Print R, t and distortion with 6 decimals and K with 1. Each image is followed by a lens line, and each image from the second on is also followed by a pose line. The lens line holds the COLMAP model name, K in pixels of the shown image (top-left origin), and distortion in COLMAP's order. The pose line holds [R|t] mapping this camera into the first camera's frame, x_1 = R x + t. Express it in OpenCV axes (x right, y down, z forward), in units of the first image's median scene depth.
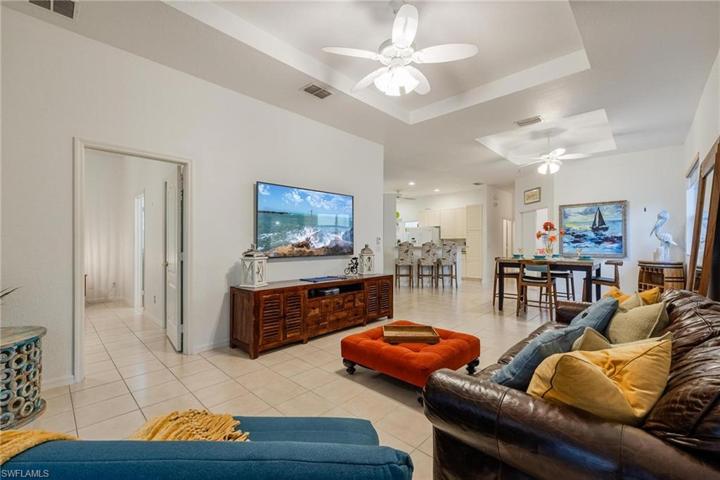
lens RADIAL K [[292.3, 0, 360.6], [0, 292.3, 240.7], [0, 0, 1]] dist [0.003962, -0.000377]
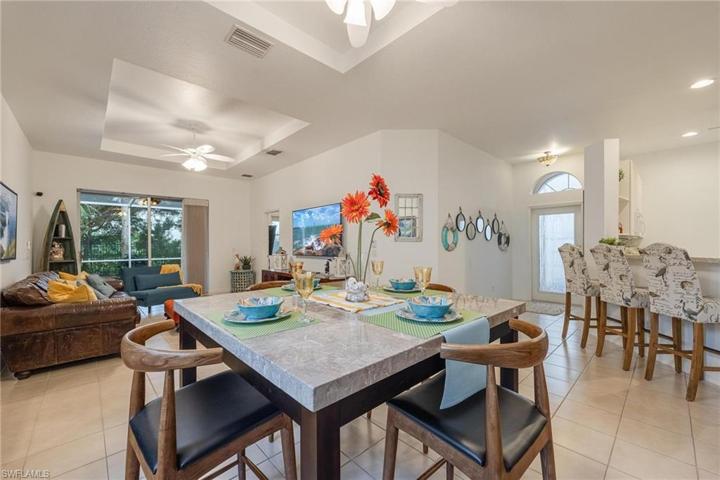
lens RADIAL K [[292.3, 0, 359.2], [0, 292.3, 244.1], [0, 0, 1]] dist [0.003962, -0.000377]
pose [[-0.058996, -0.004806, -0.998247, 1.163797], [0.001000, 0.999988, -0.004873, 0.003884], [0.998258, -0.001286, -0.058991, 1.269269]]
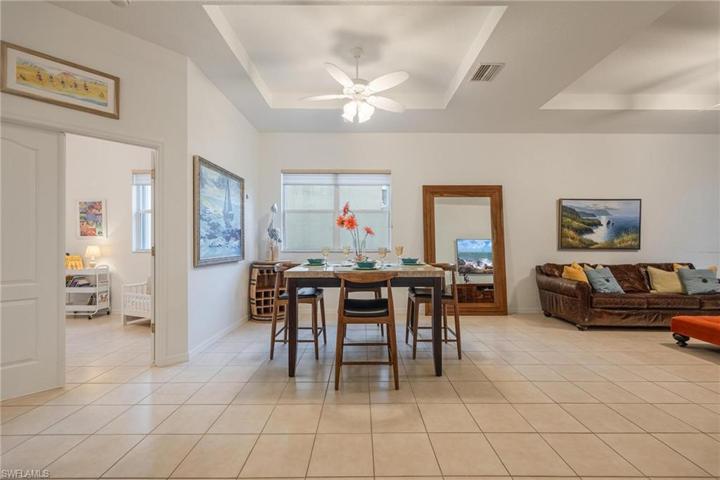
lens RADIAL K [[292.3, 0, 358.2], [0, 292.3, 240.2], [0, 0, 1]] dist [0.003962, -0.000377]
pose [[-0.691906, 0.003448, 0.721979, 0.273737], [-0.004284, 0.999951, -0.008882, 0.021977], [-0.721974, -0.009238, -0.691858, 1.753496]]
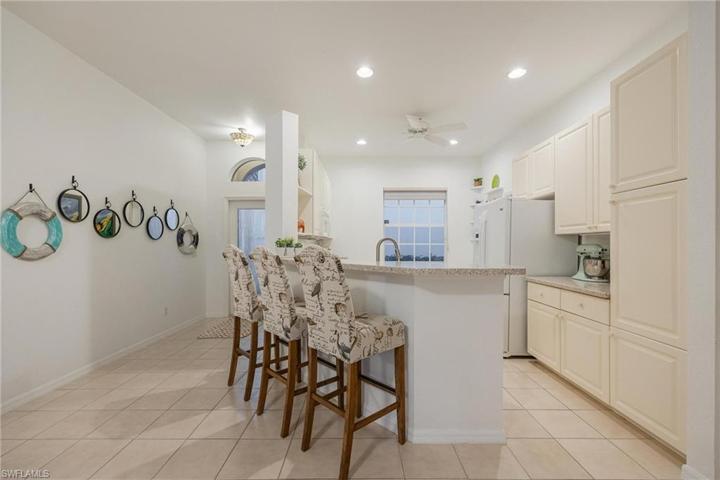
lens RADIAL K [[292.3, 0, 362.7], [0, 292.3, 242.3], [0, 0, 1]] dist [0.003962, -0.000377]
pose [[0.687917, -0.008259, -0.725742, 0.759064], [0.003575, 0.999962, -0.007991, -0.003195], [0.725780, 0.002903, 0.687920, 1.738741]]
